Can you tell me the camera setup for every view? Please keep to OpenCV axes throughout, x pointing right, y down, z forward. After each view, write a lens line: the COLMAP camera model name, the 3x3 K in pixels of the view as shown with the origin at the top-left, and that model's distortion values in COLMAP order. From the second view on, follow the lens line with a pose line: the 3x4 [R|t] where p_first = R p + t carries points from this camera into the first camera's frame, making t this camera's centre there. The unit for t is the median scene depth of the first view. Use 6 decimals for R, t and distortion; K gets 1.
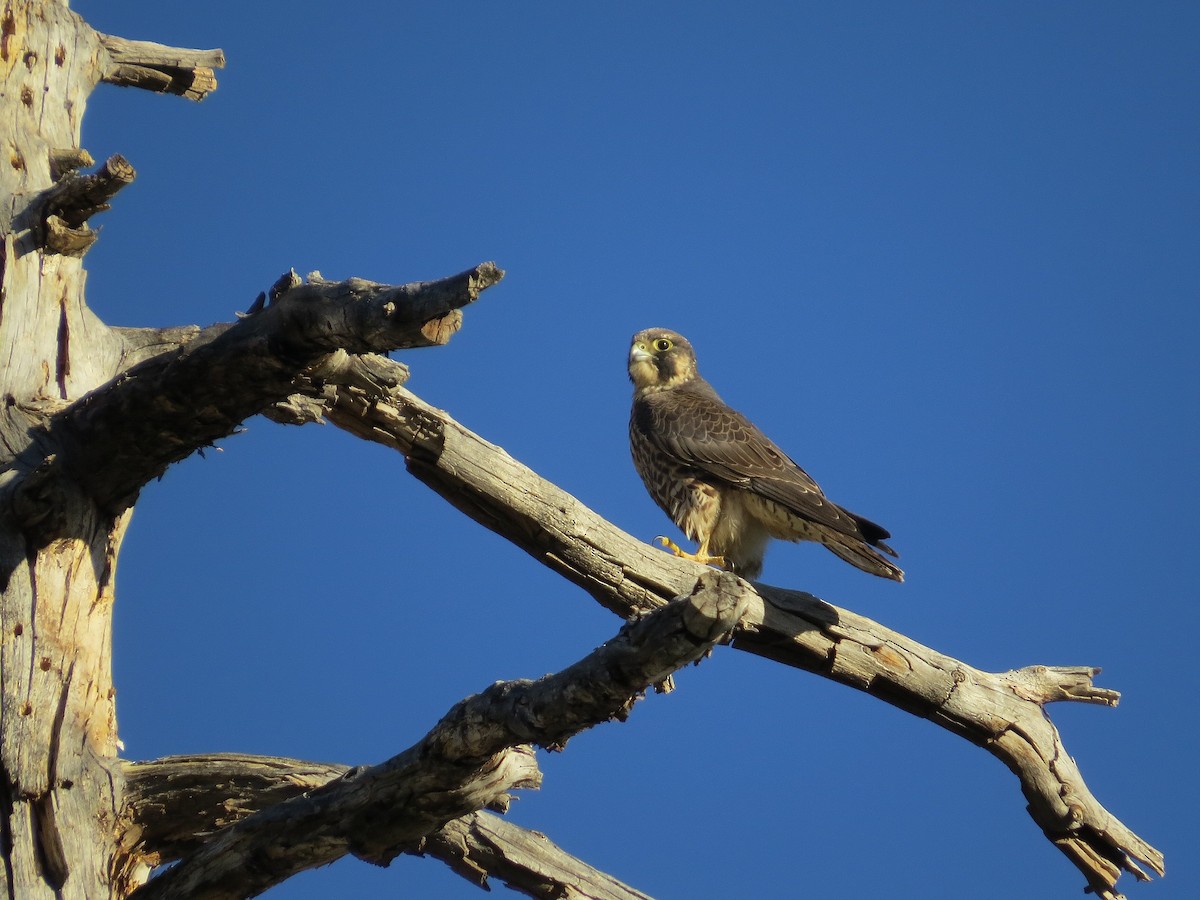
lens RADIAL K [[881.1, 0, 605.5], [0, 881.1, 420.0], [0, 0, 1]] dist [0.012952, -0.002314]
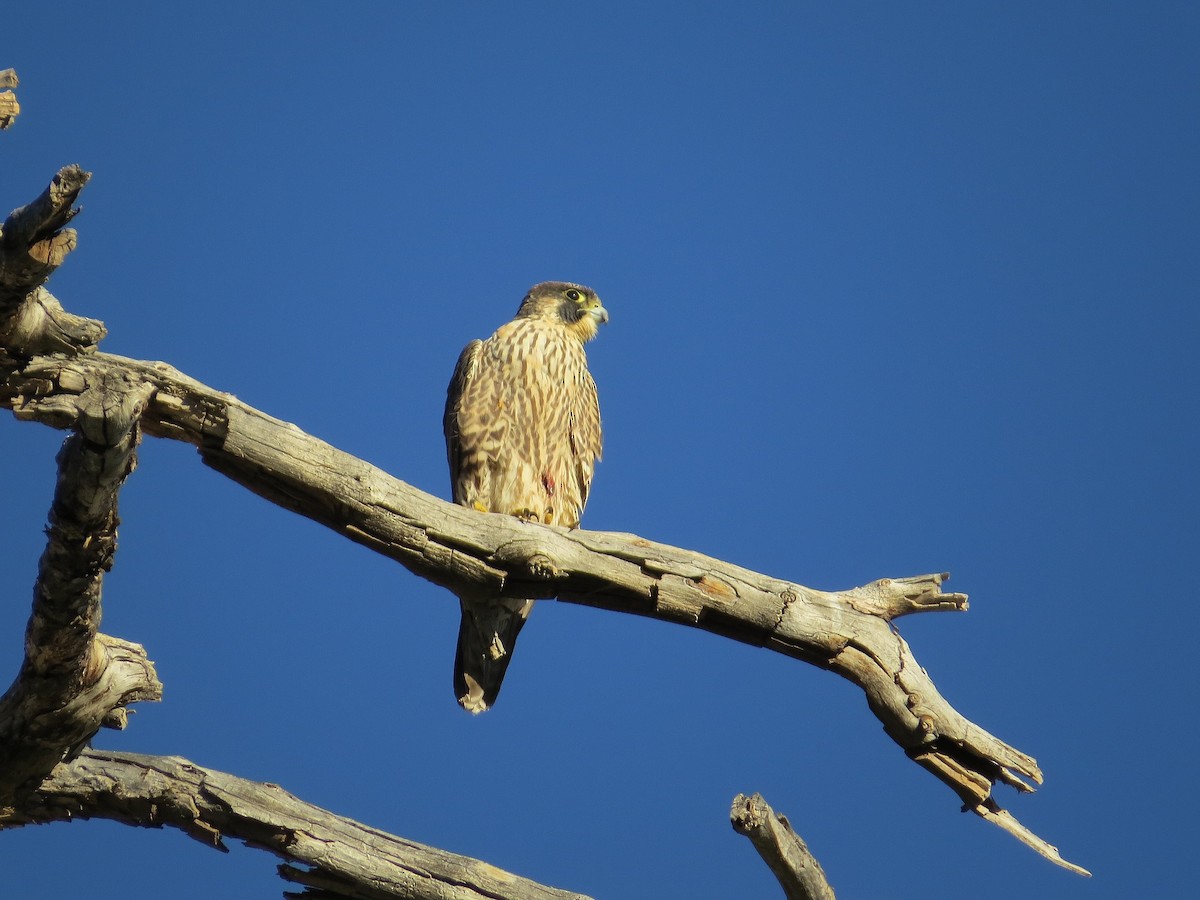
lens RADIAL K [[932.2, 0, 600.3], [0, 932.2, 449.7], [0, 0, 1]] dist [0.003673, 0.014455]
pose [[0.991789, -0.127698, -0.006968, 0.226212], [0.127647, 0.991792, -0.007417, 0.115512], [0.007858, 0.006466, 0.999948, 0.003078]]
